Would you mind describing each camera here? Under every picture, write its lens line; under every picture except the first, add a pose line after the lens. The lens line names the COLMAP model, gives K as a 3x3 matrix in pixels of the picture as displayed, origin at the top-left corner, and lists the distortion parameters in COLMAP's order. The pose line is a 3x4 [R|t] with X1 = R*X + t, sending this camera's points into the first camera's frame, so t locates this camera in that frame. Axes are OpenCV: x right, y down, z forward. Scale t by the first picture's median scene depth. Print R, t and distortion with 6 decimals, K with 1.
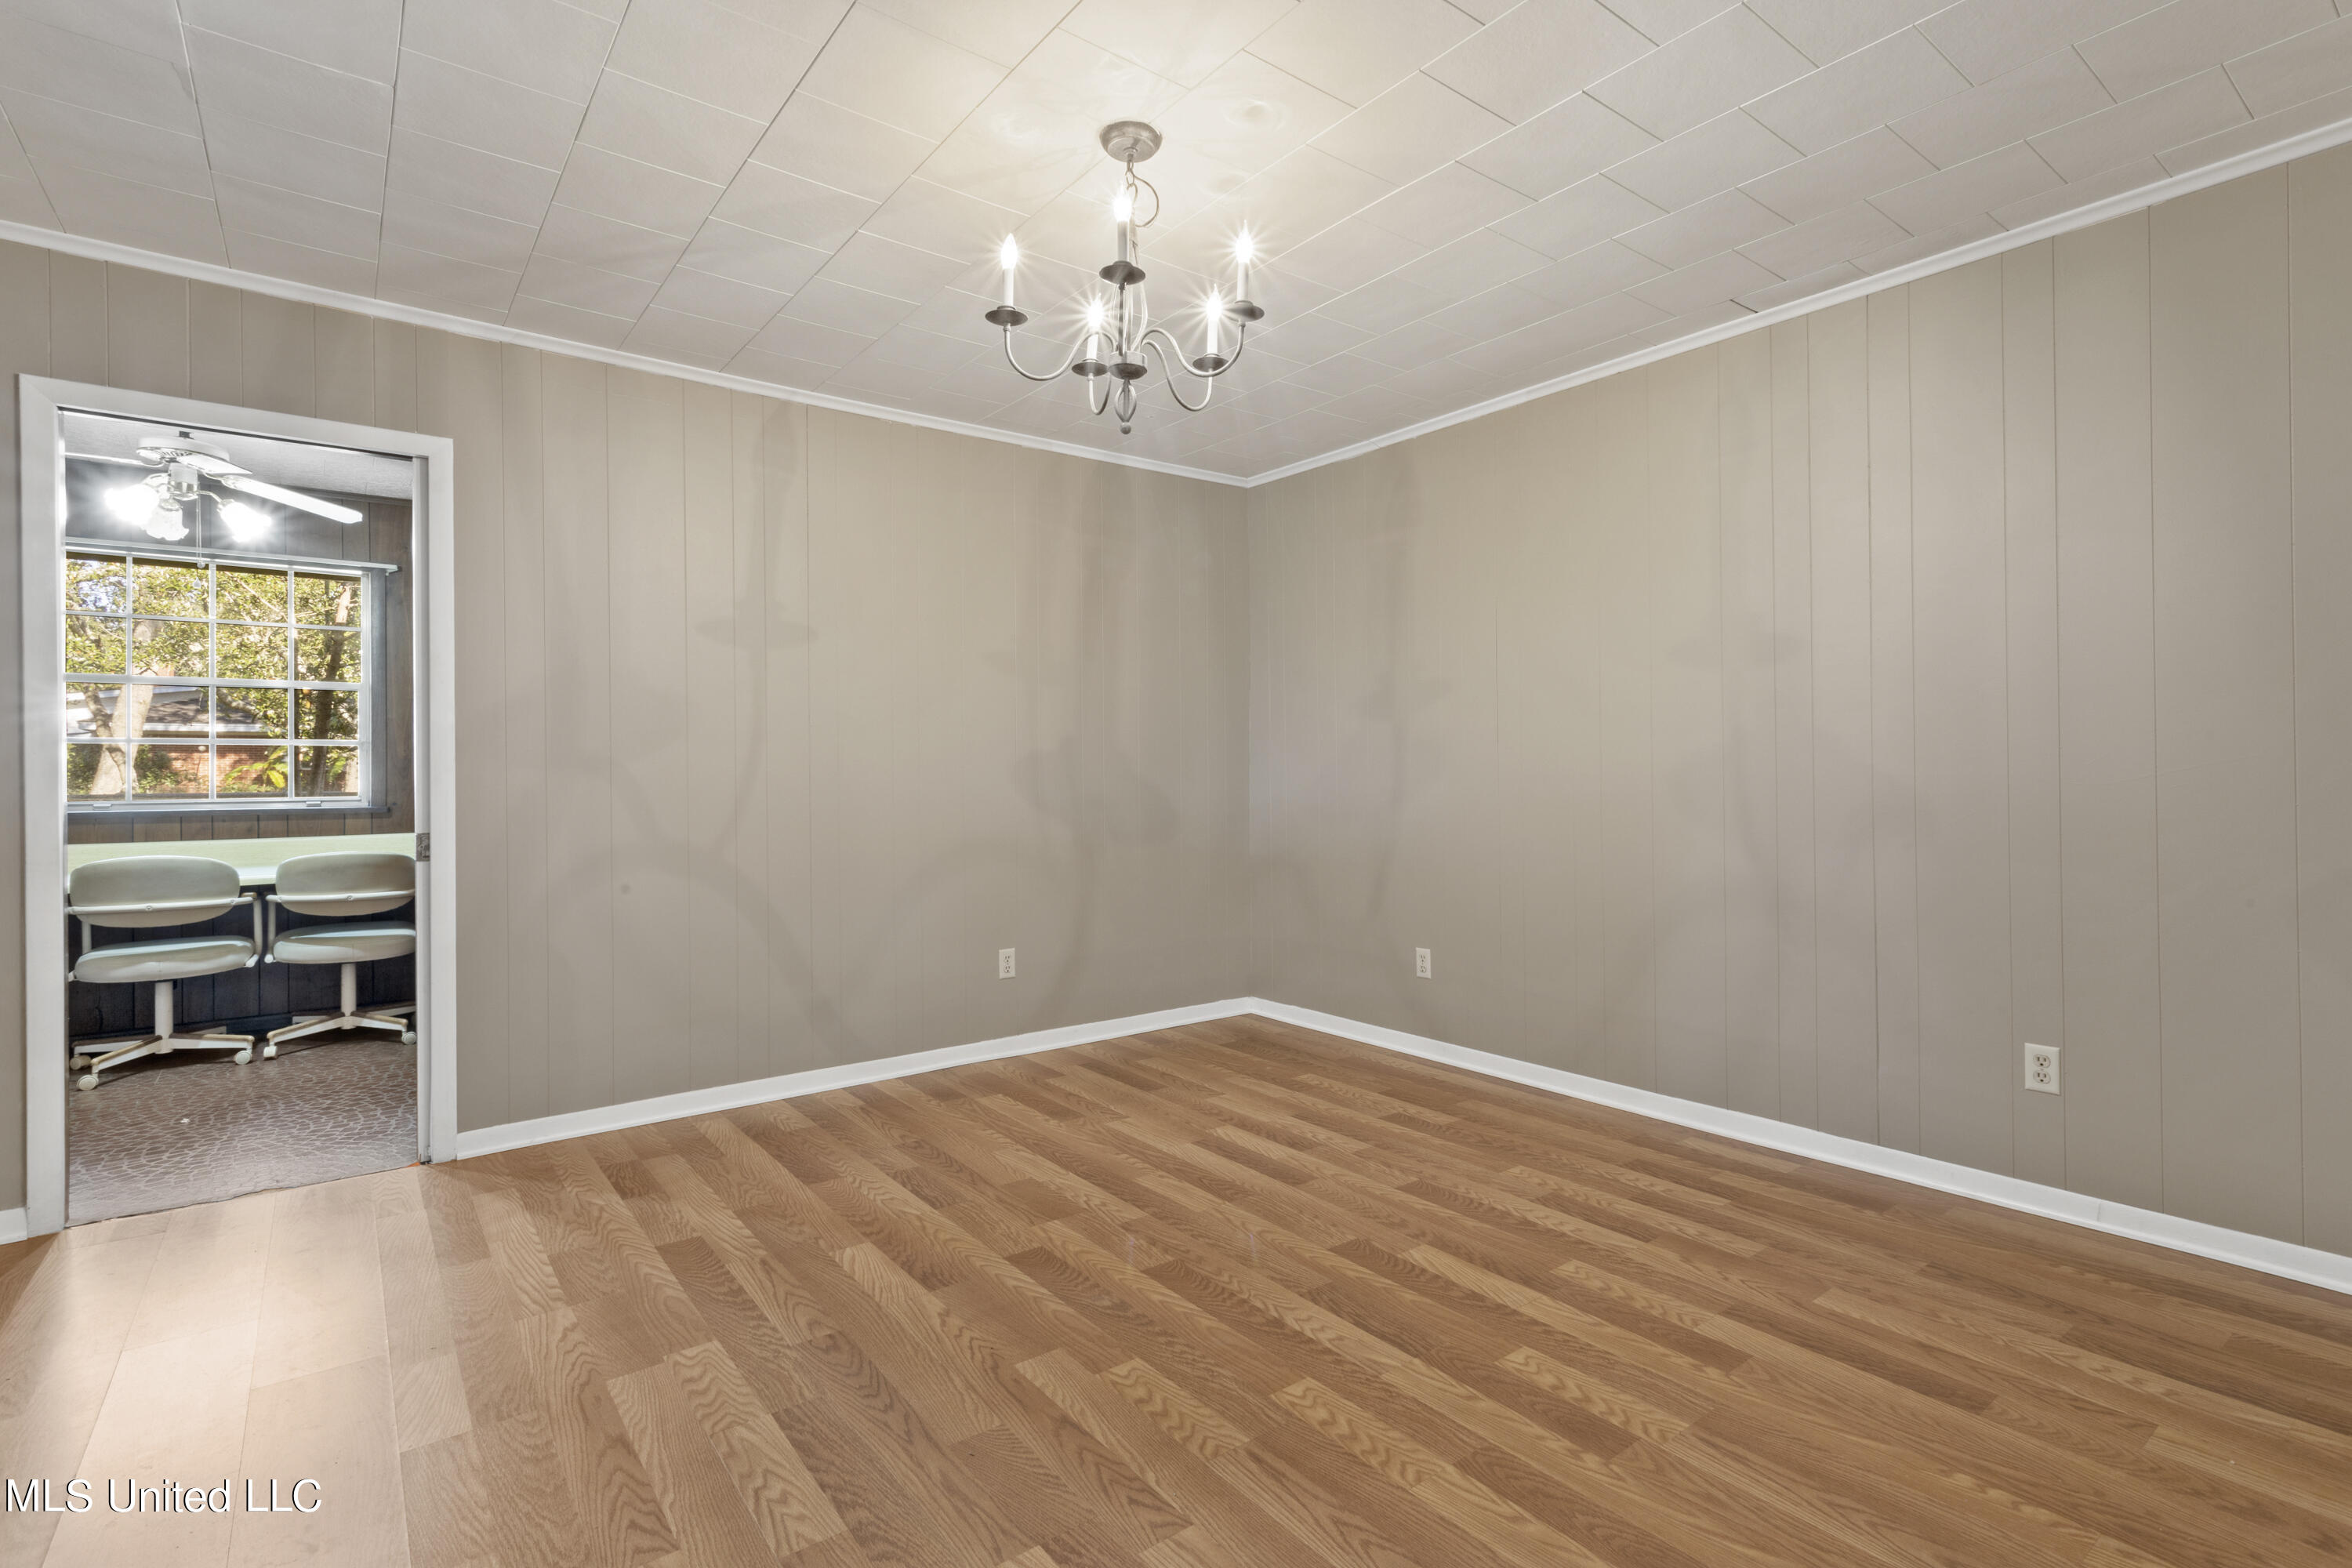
lens RADIAL K [[1126.4, 0, 1175.5], [0, 1126.4, 781.1], [0, 0, 1]] dist [-0.001033, 0.002063]
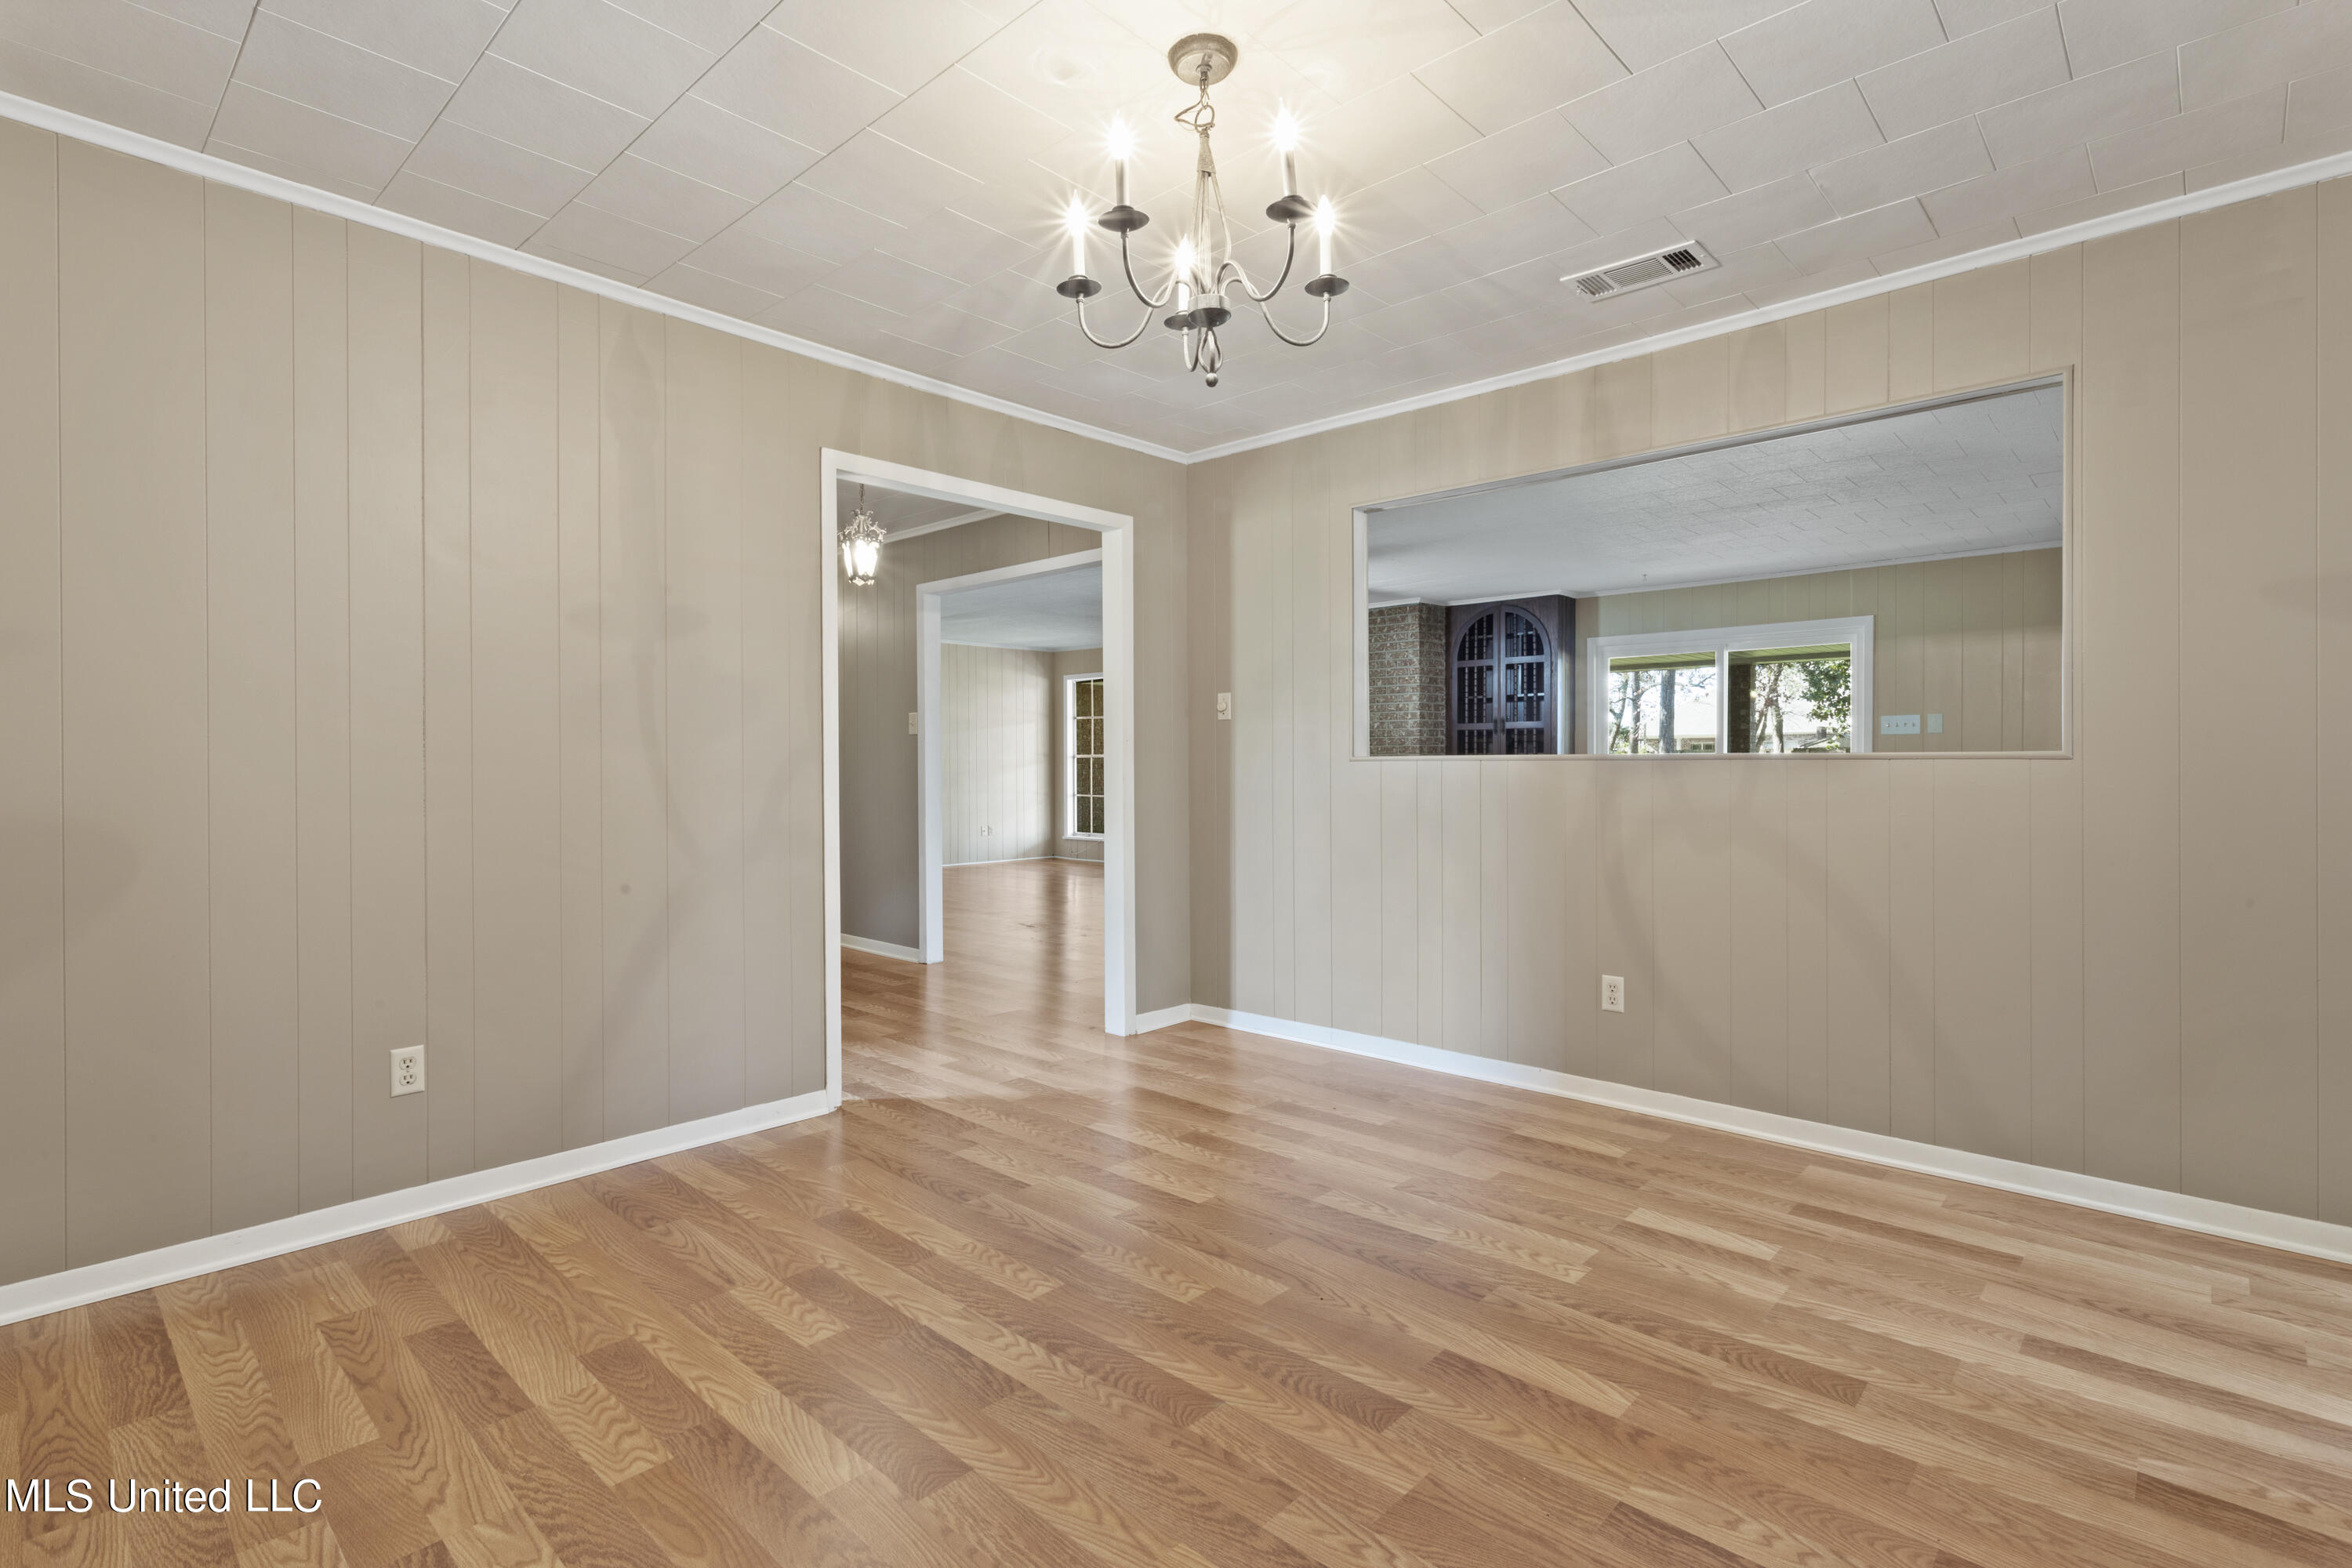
lens RADIAL K [[1126.4, 0, 1175.2], [0, 1126.4, 771.3], [0, 0, 1]] dist [-0.001033, 0.002063]
pose [[-0.986597, 0.011916, -0.162742, 0.138009], [0.008699, 0.999753, 0.020467, -0.021806], [0.162946, 0.018777, -0.986456, 1.941357]]
